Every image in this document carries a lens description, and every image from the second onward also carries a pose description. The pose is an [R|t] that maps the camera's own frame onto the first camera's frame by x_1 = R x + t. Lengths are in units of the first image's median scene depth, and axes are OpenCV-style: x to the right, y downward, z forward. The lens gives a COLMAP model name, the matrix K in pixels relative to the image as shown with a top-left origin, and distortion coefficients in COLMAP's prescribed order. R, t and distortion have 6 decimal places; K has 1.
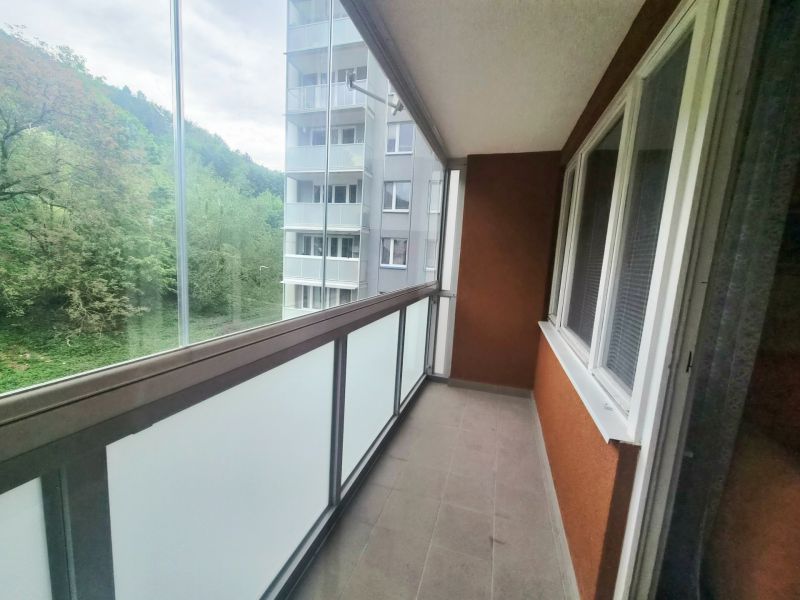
lens RADIAL K [[325.9, 0, 401.5], [0, 325.9, 301.5], [0, 0, 1]] dist [-0.000854, -0.000102]
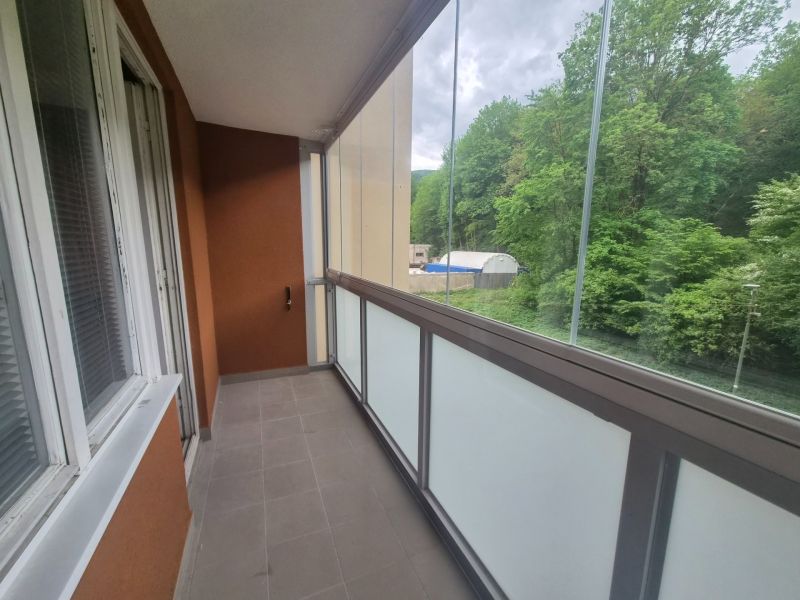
lens RADIAL K [[325.9, 0, 402.2], [0, 325.9, 299.2], [0, 0, 1]] dist [-0.000854, -0.000102]
pose [[-0.745649, 0.057940, -0.663815, 0.425654], [-0.131853, 0.963685, 0.232220, -0.166228], [0.653163, 0.260681, -0.710931, 1.278069]]
